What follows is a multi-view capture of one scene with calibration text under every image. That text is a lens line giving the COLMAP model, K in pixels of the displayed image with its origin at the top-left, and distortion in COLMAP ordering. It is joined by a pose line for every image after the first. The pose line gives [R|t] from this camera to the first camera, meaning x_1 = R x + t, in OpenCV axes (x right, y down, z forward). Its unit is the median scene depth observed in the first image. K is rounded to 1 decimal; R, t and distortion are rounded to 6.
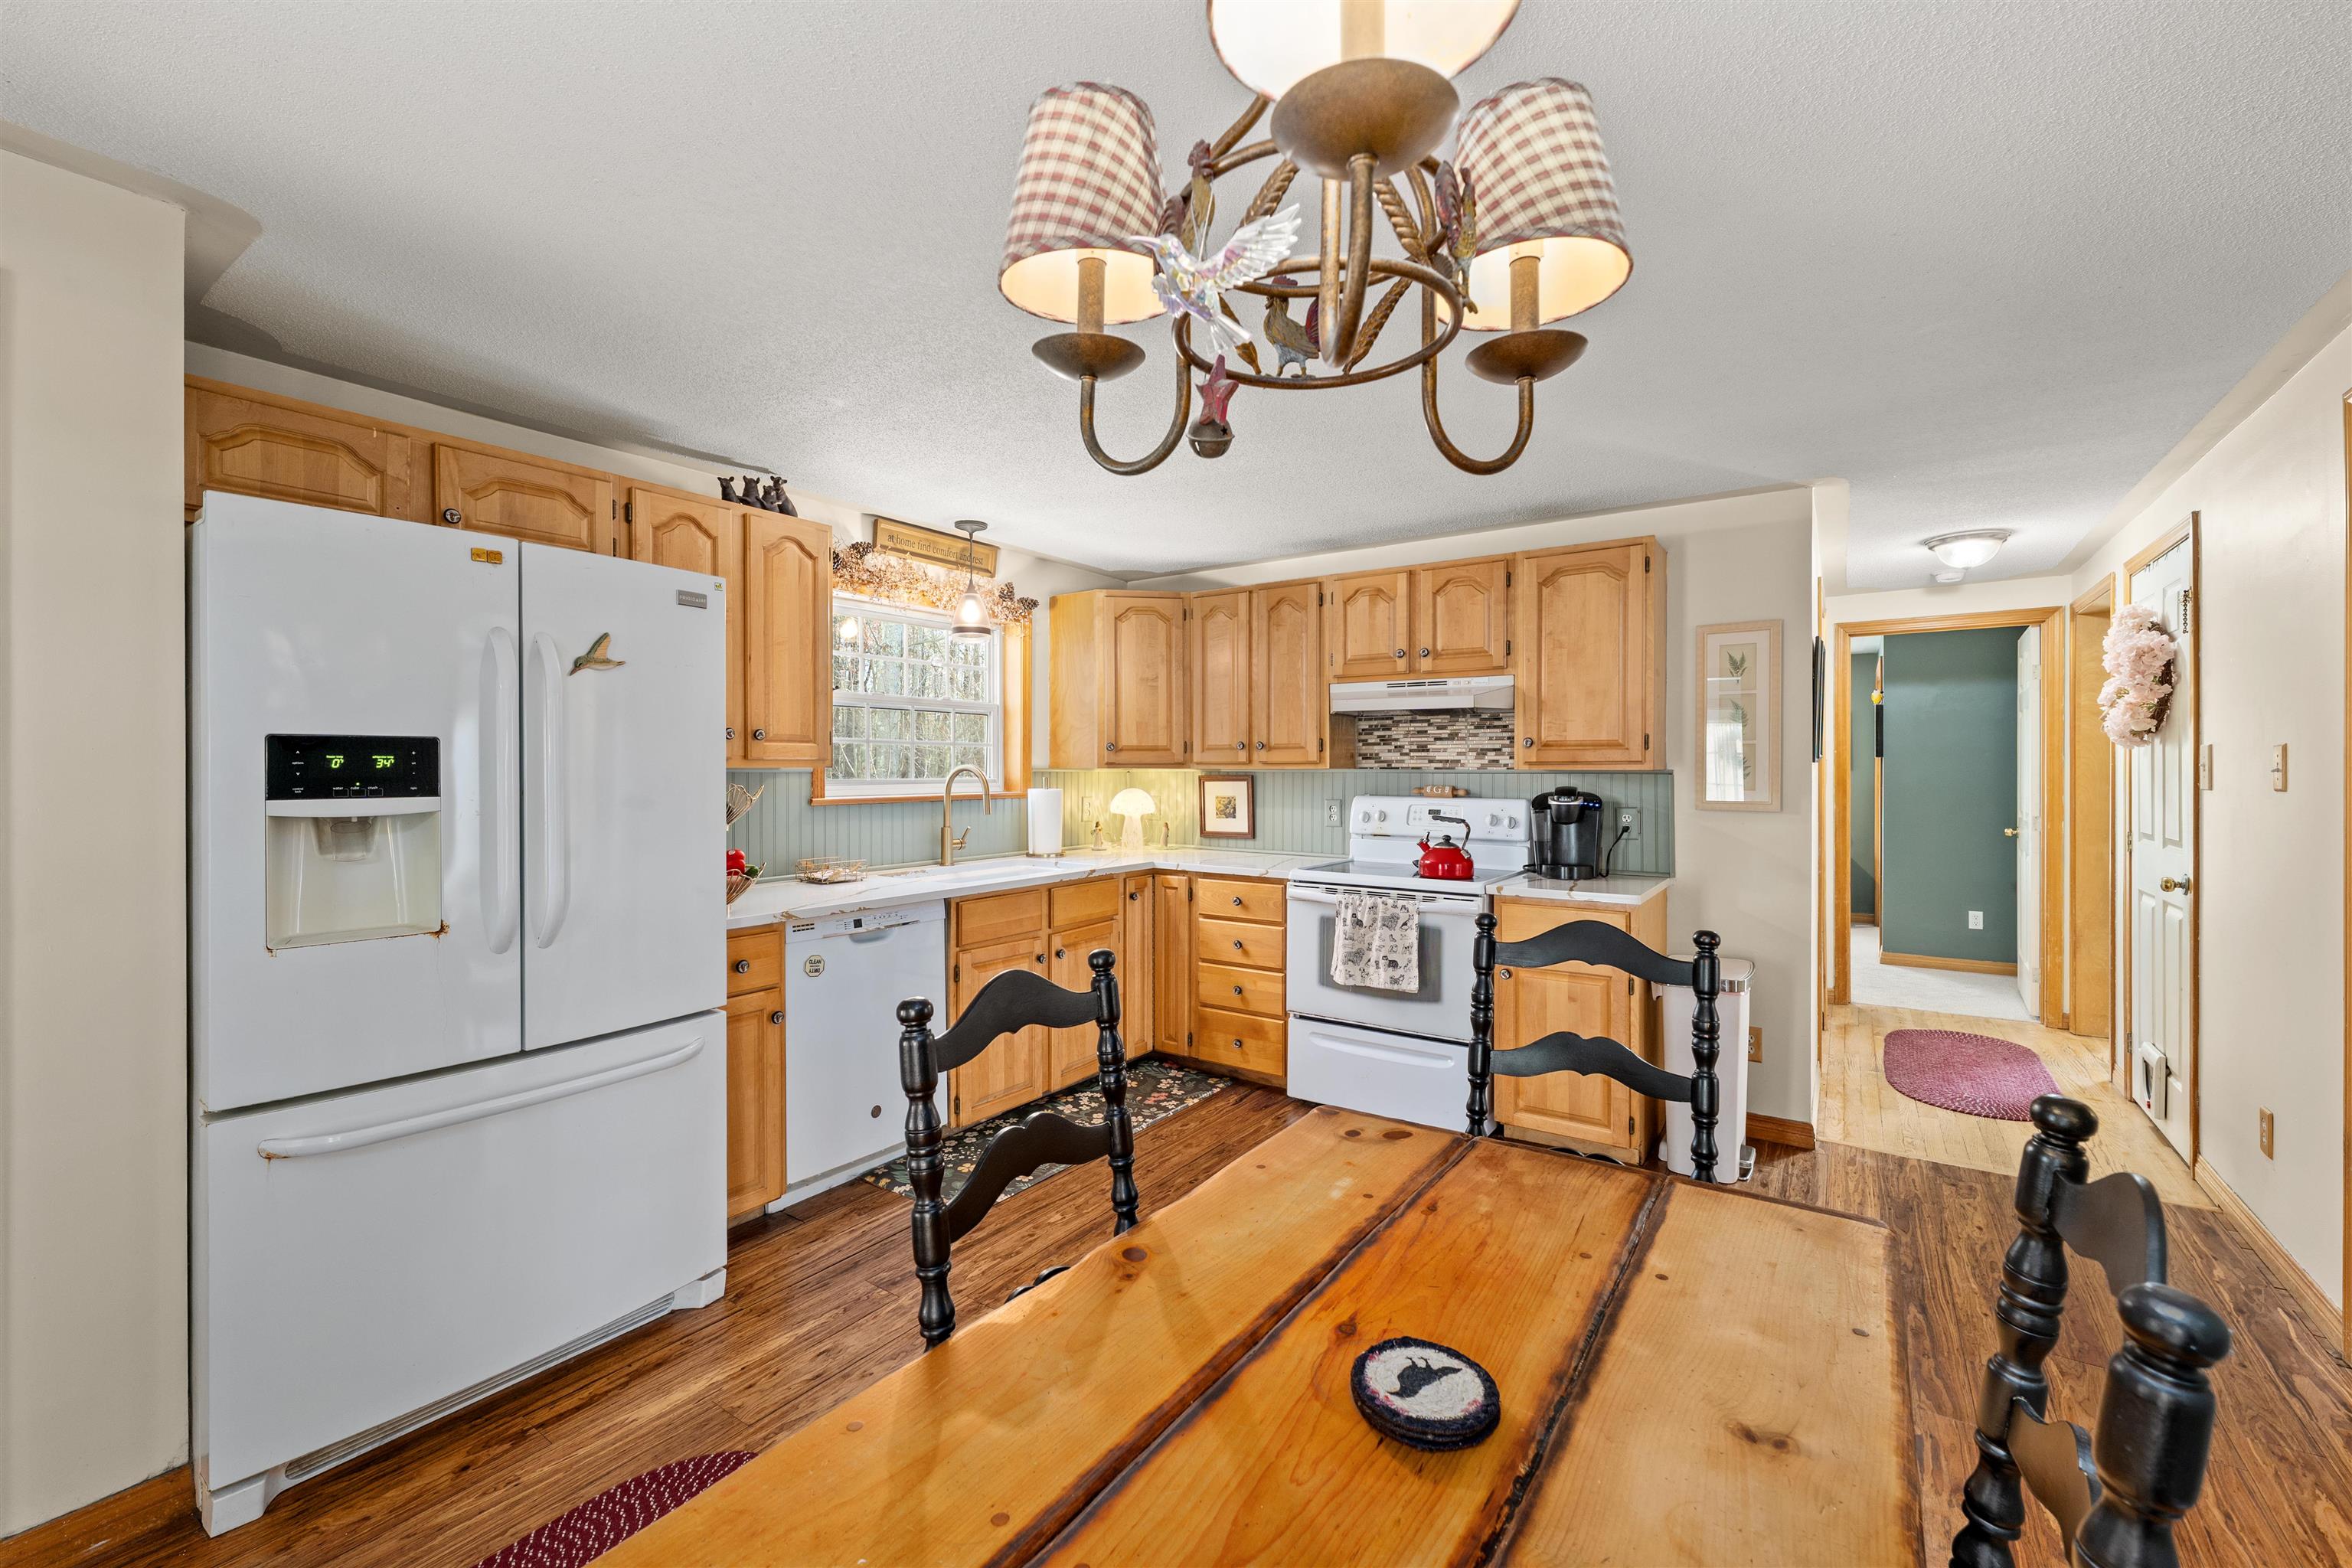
lens RADIAL K [[965.0, 0, 1162.3], [0, 965.0, 763.2], [0, 0, 1]] dist [0.000553, 0.000303]
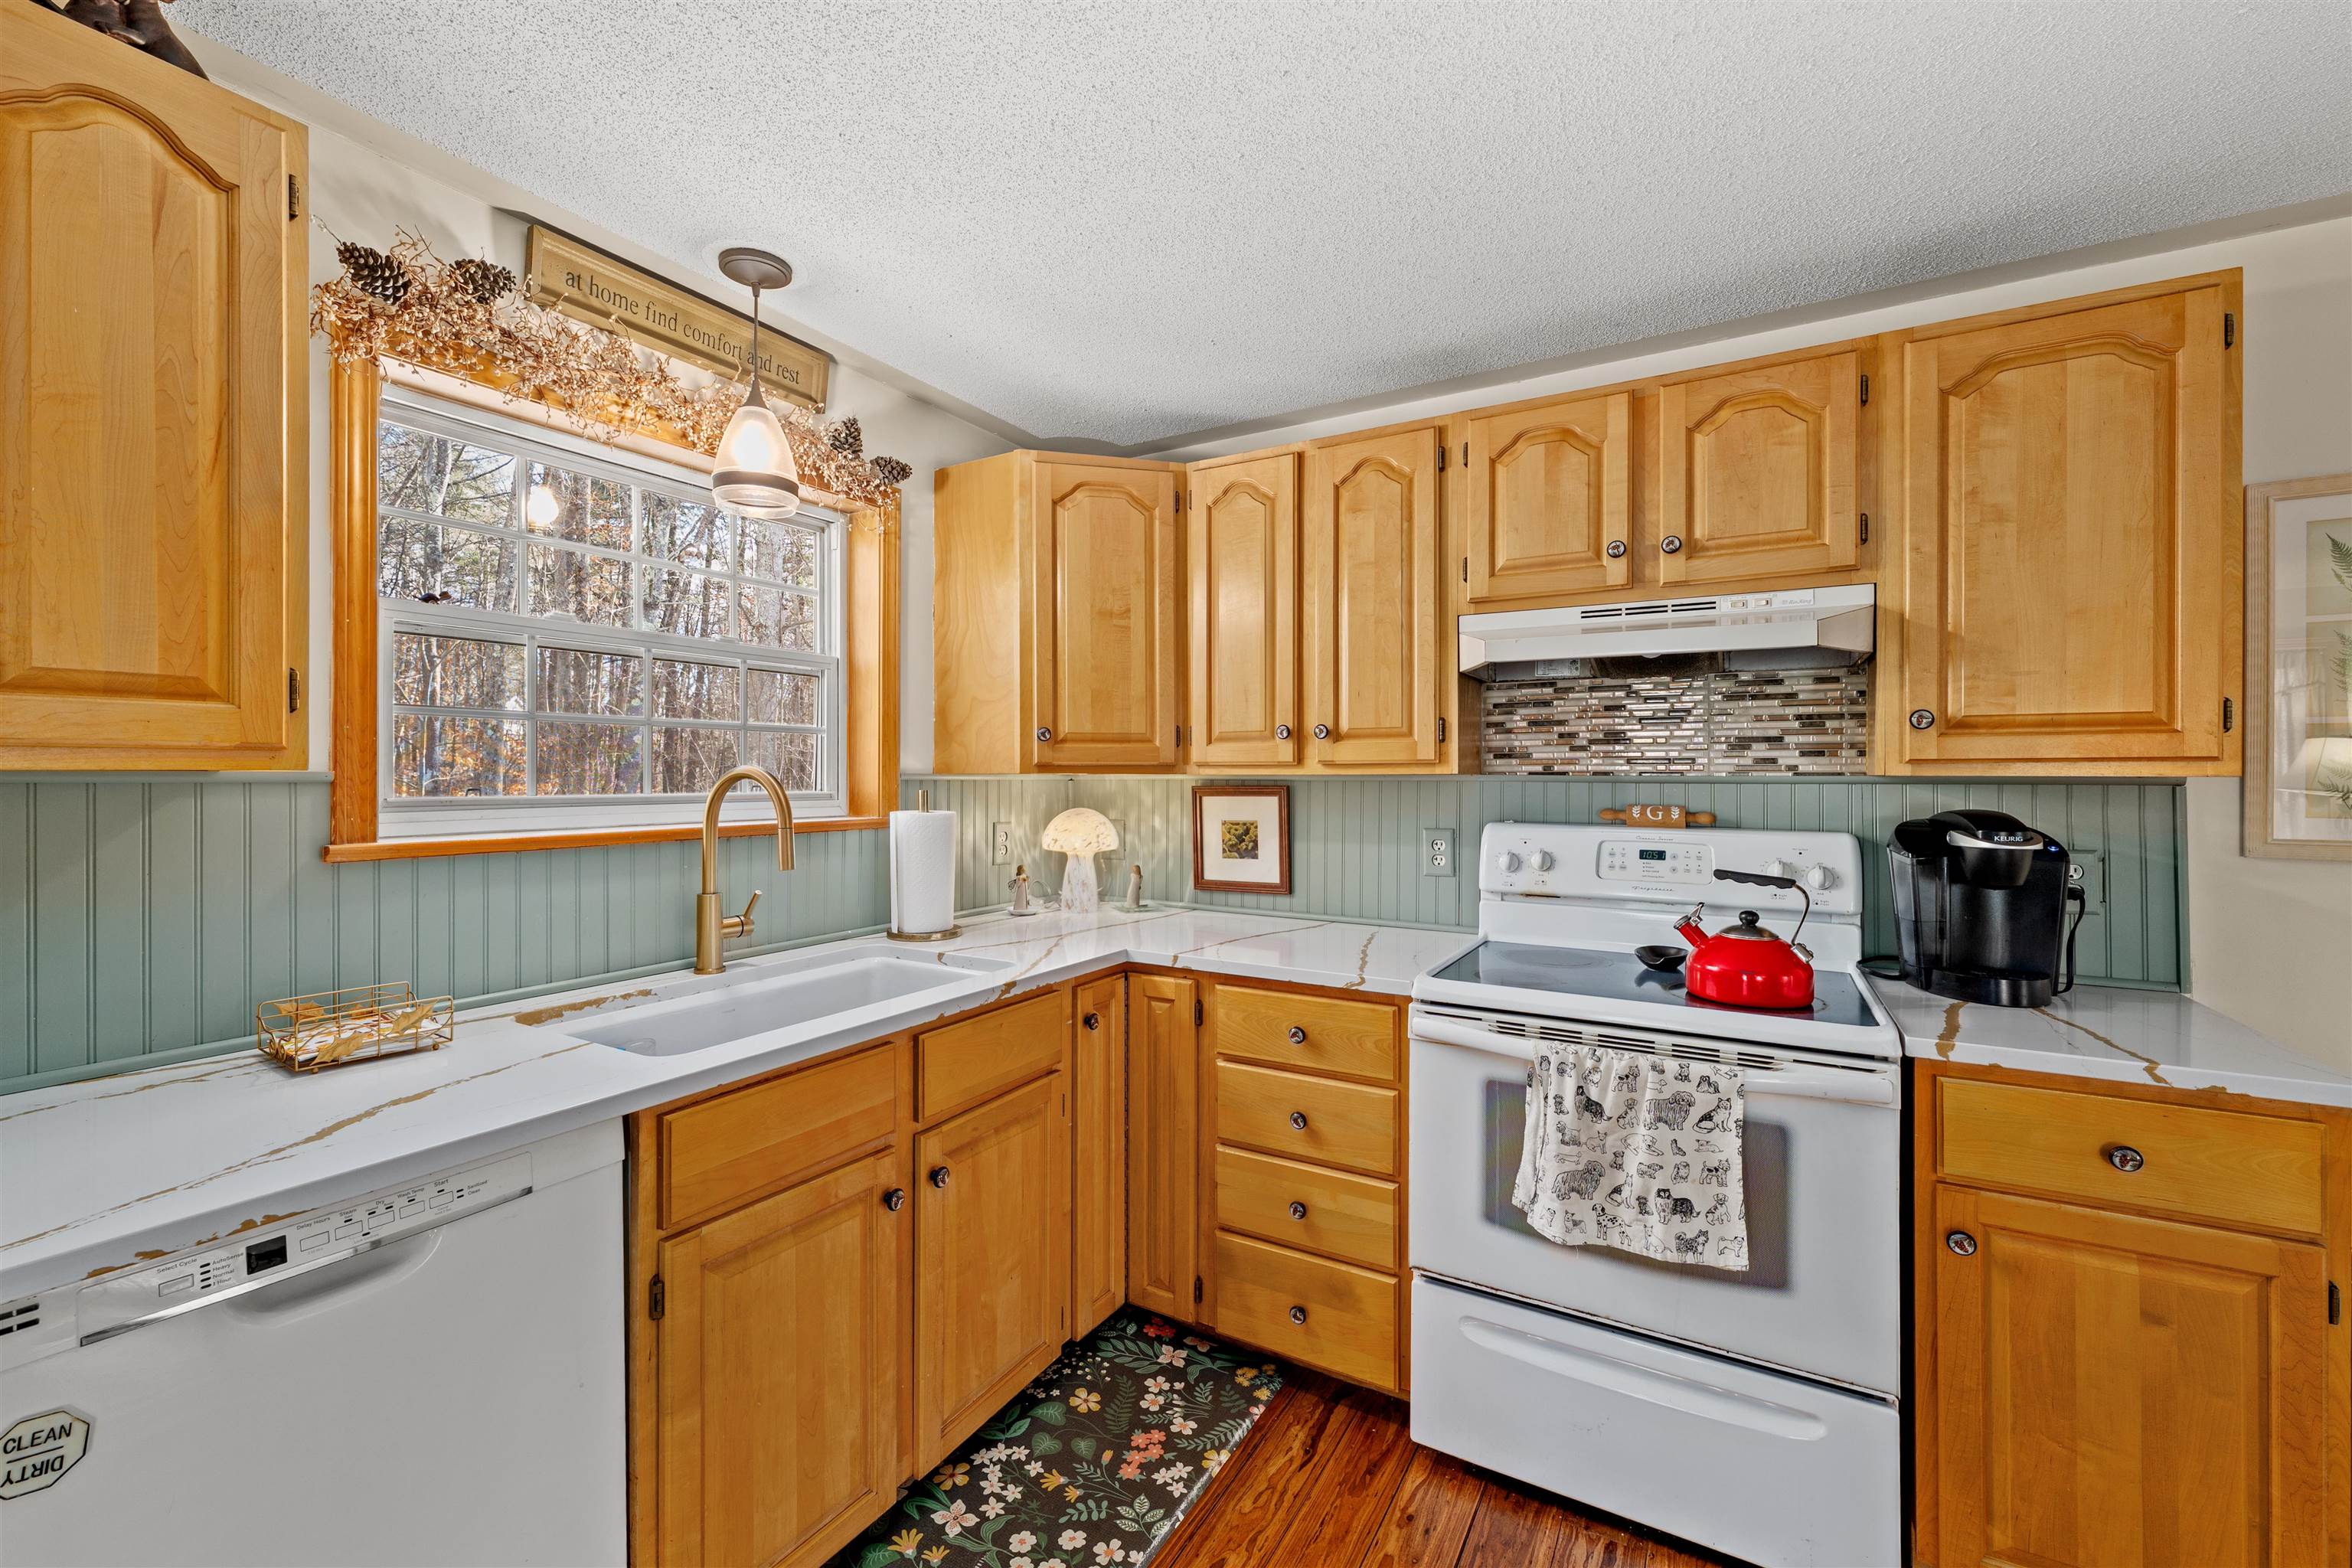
lens RADIAL K [[965.0, 0, 1167.2], [0, 965.0, 768.4], [0, 0, 1]] dist [0.000553, 0.000303]
pose [[0.996305, 0.000746, 0.085880, -0.034768], [-0.000656, 0.999999, -0.001069, 0.003256], [-0.085880, 0.001009, 0.996305, 0.498964]]
